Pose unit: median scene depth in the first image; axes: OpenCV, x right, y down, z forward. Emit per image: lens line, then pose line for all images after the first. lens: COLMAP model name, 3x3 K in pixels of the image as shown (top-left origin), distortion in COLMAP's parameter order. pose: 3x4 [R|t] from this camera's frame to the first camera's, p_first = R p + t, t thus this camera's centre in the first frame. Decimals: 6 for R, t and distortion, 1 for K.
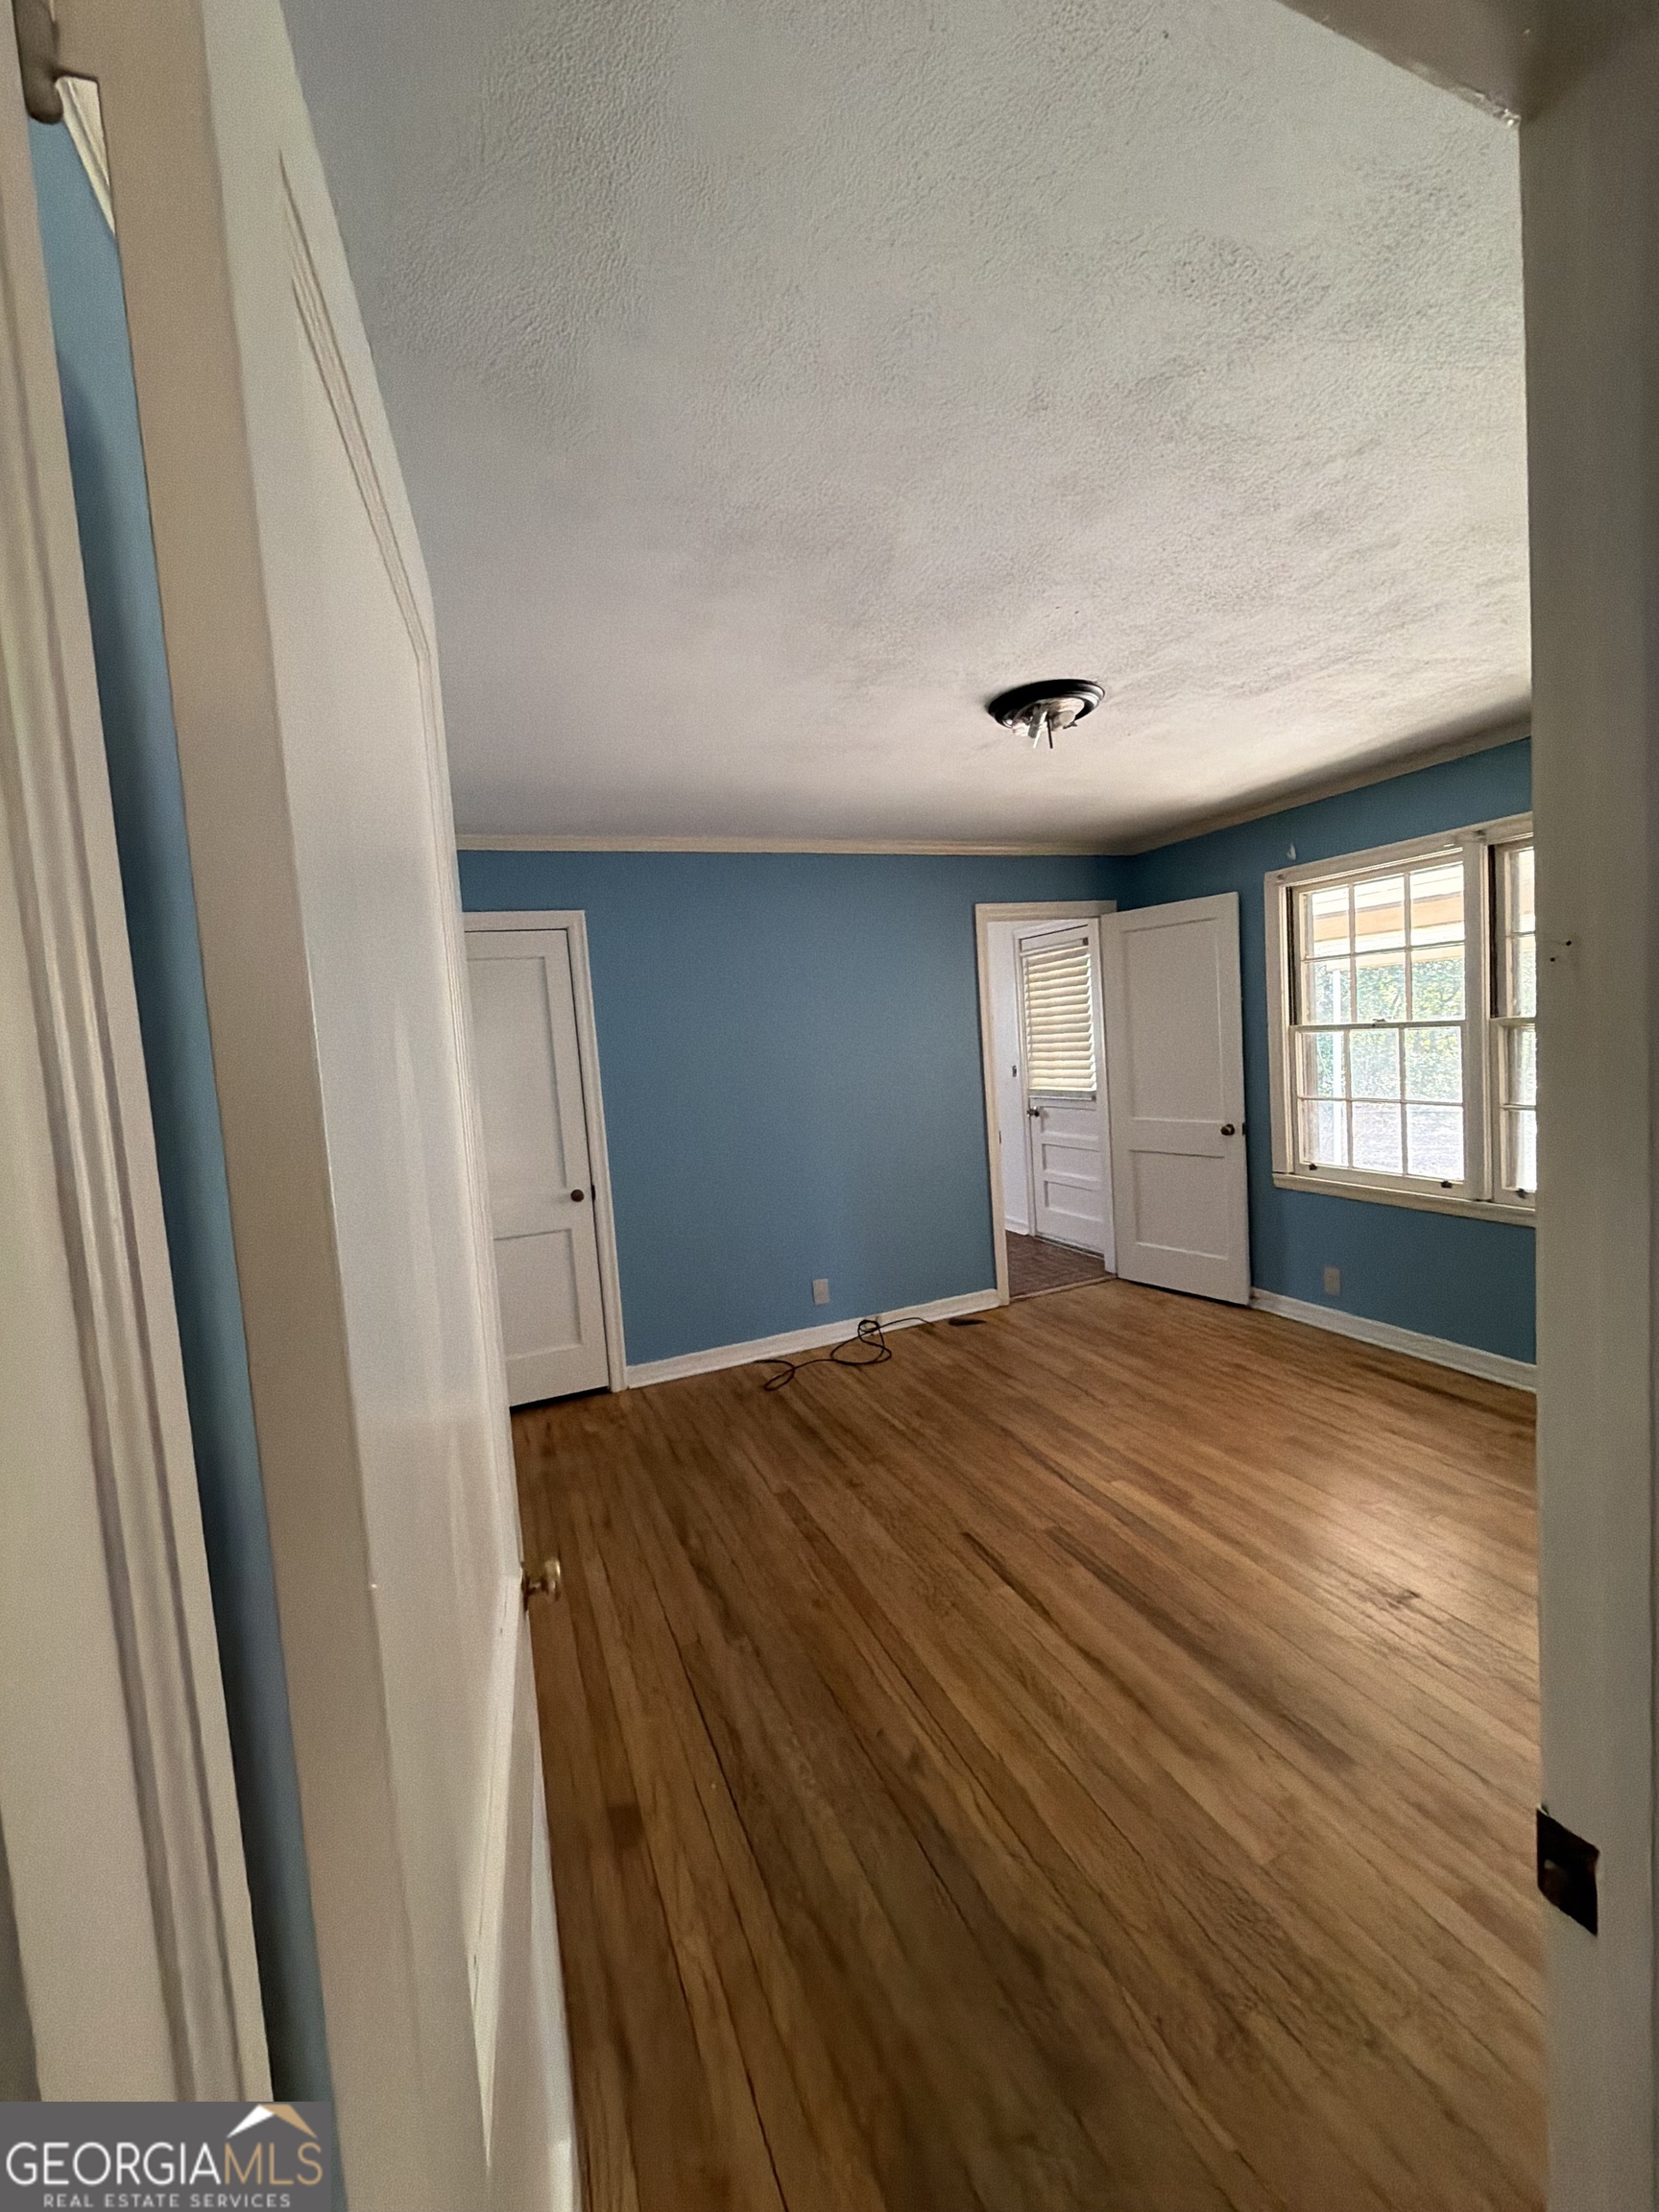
lens RADIAL K [[888.6, 0, 819.8], [0, 888.6, 1102.6], [0, 0, 1]] dist [0.008186, 0.001804]
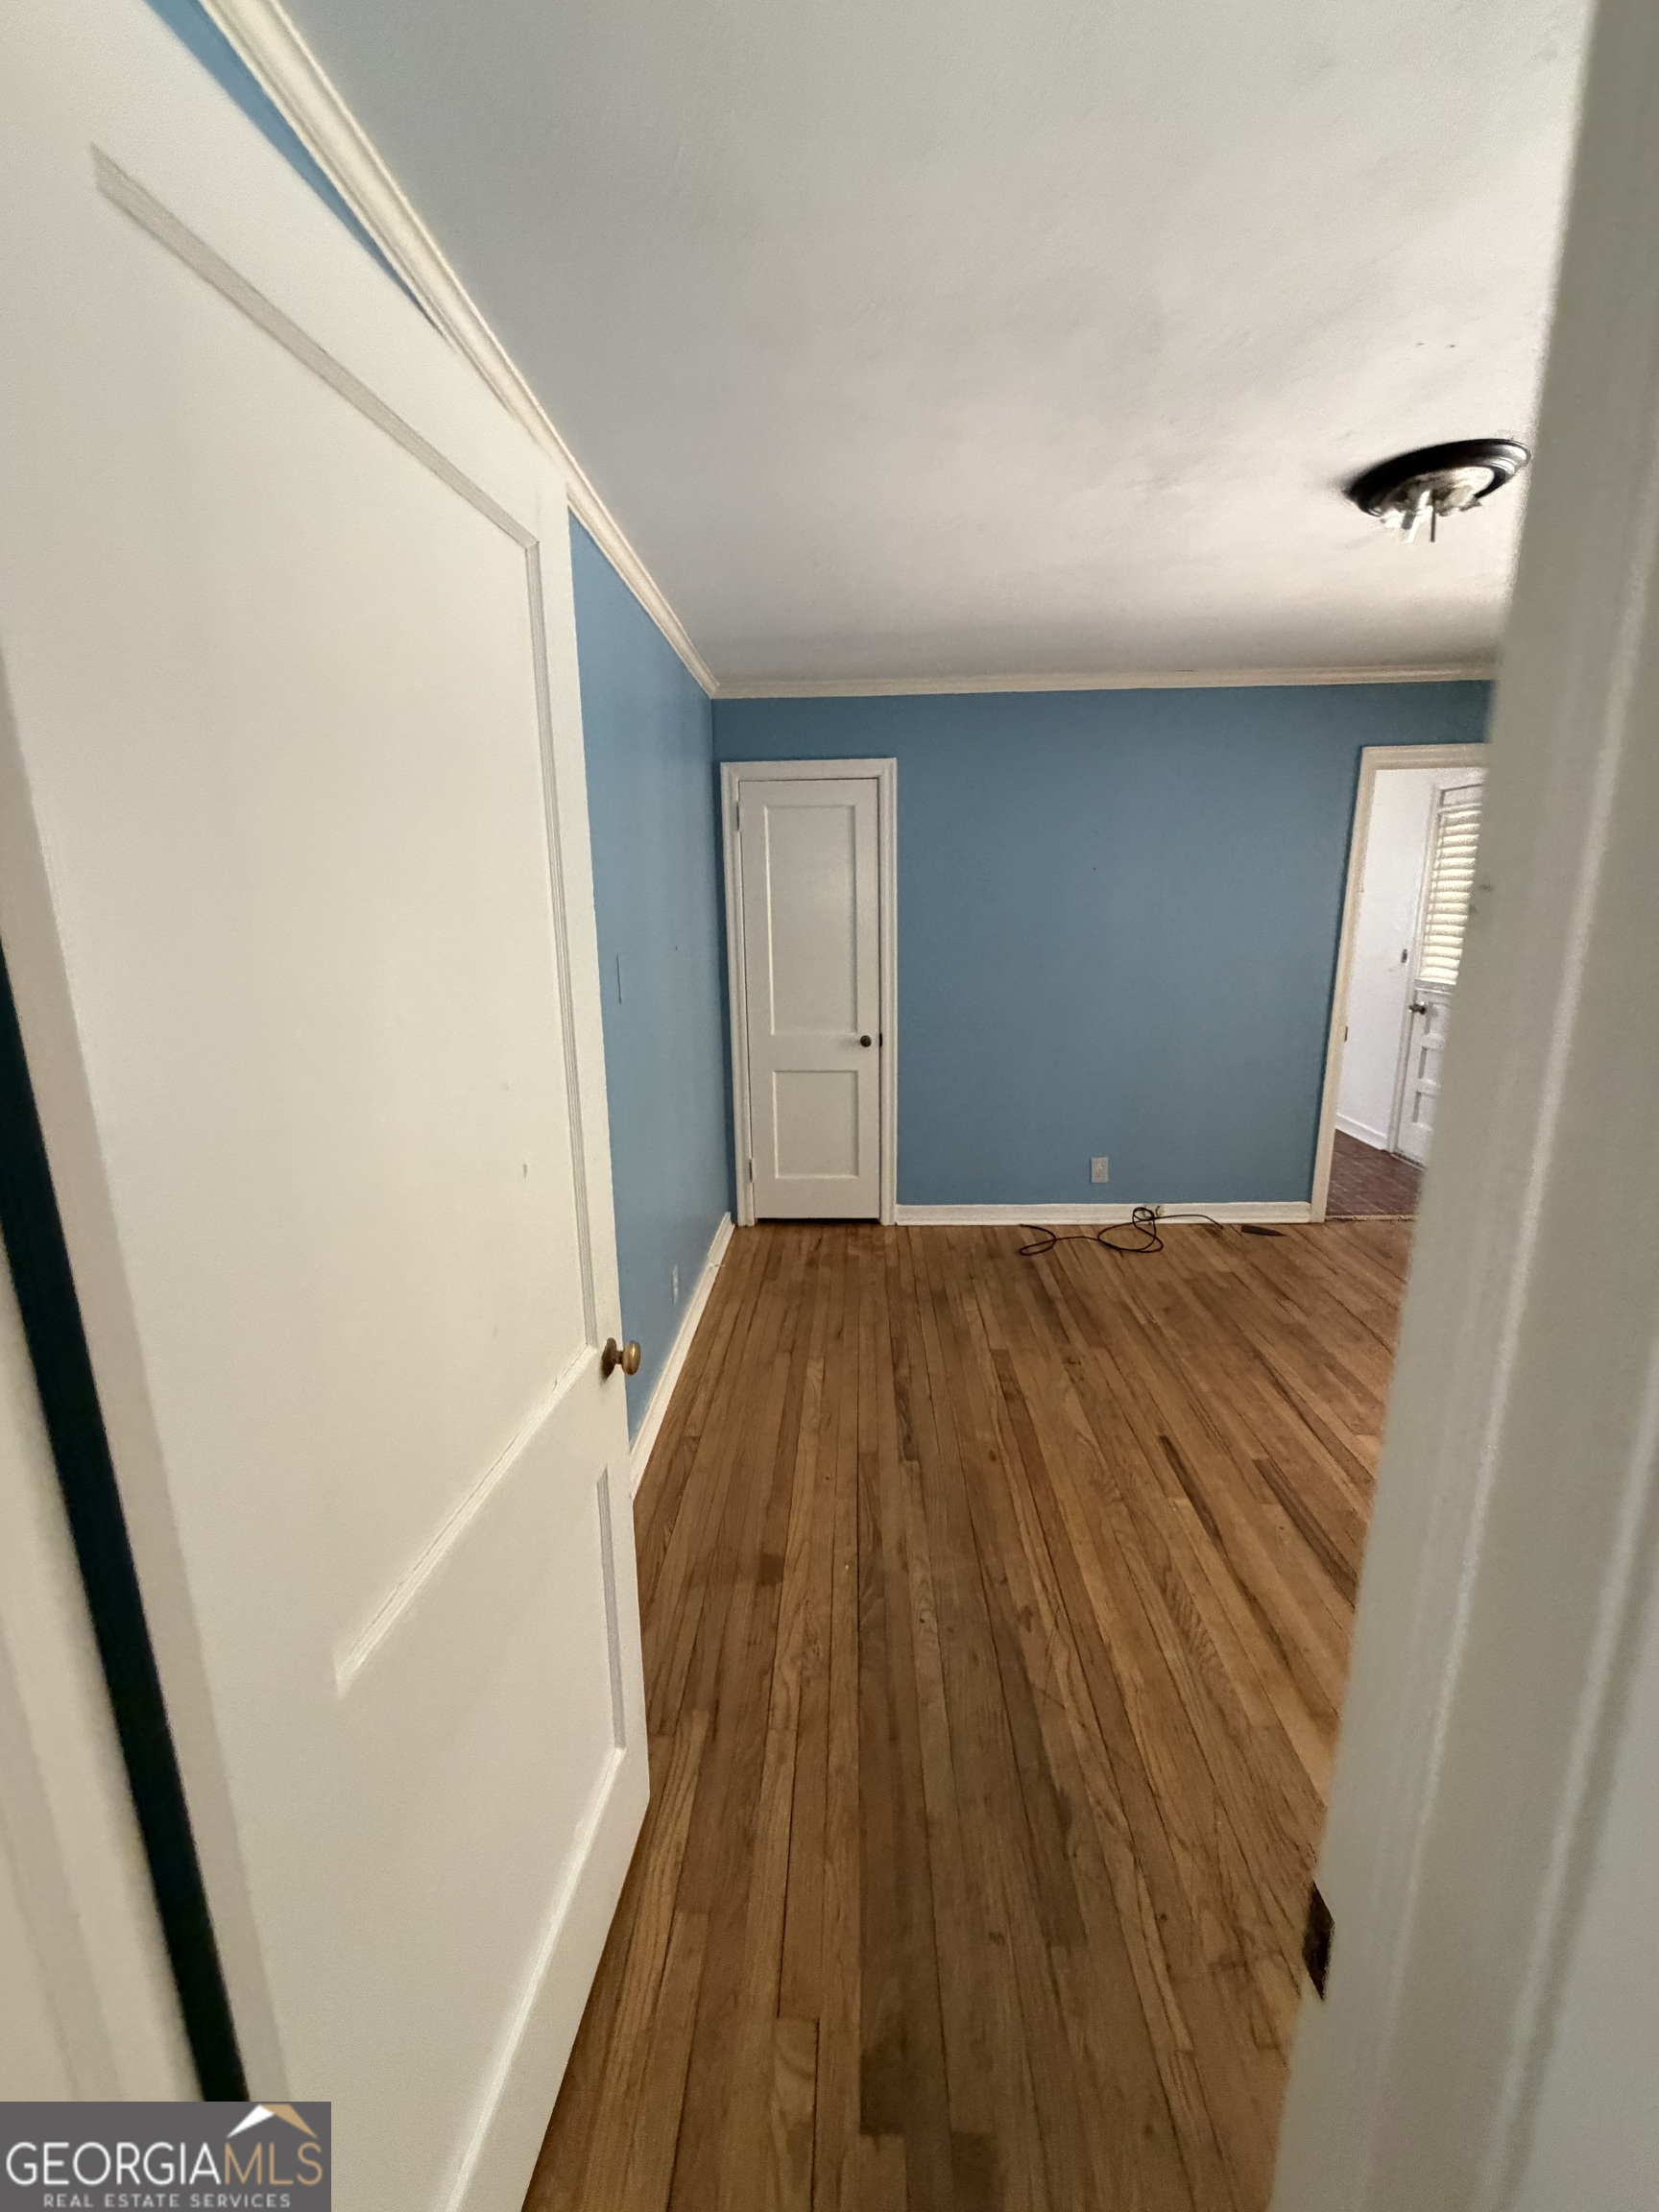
lens RADIAL K [[888.6, 0, 827.9], [0, 888.6, 1095.6], [0, 0, 1]] dist [0.008186, 0.001804]
pose [[0.909959, 0.147471, -0.387591, 0.133219], [-0.083966, 0.980794, 0.176046, -0.017625], [0.406109, -0.127650, 0.904865, 0.021339]]
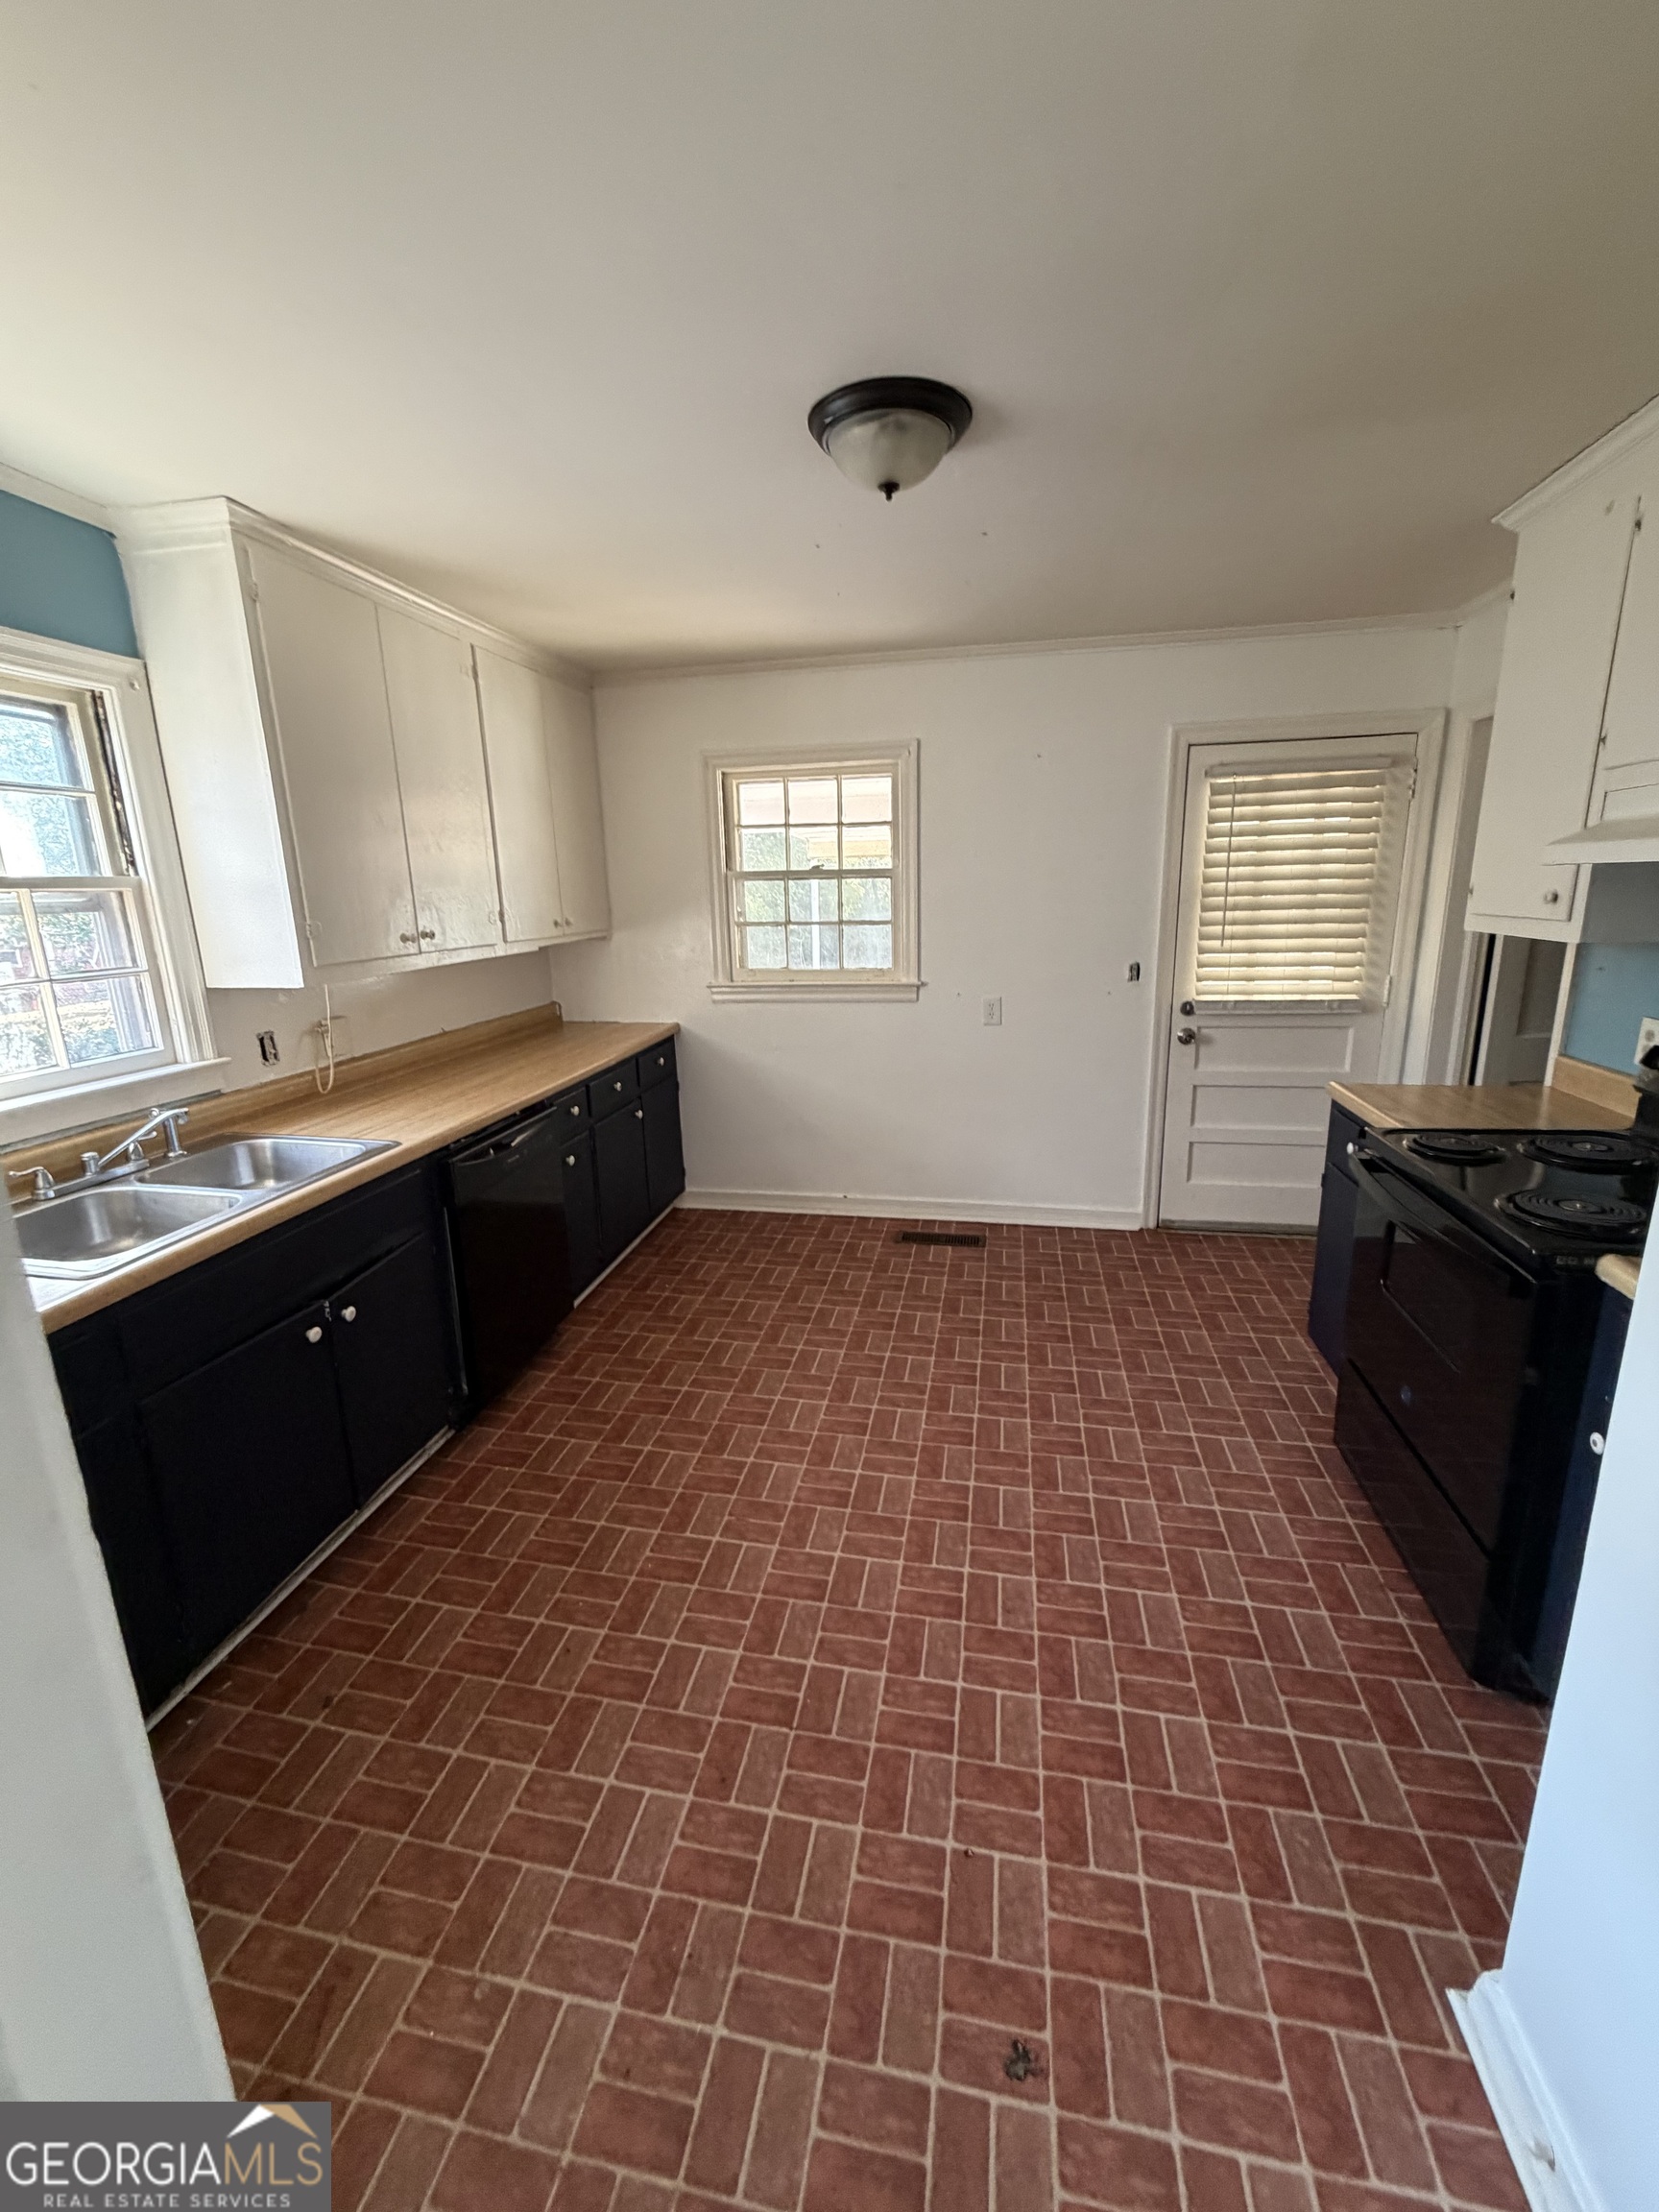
lens RADIAL K [[888.6, 0, 830.1], [0, 888.6, 1108.0], [0, 0, 1]] dist [0.008186, 0.001804]
pose [[0.549990, -0.131055, 0.824825, -0.764540], [0.045742, 0.990856, 0.126935, -0.055678], [-0.833918, -0.032084, 0.550955, 1.553946]]
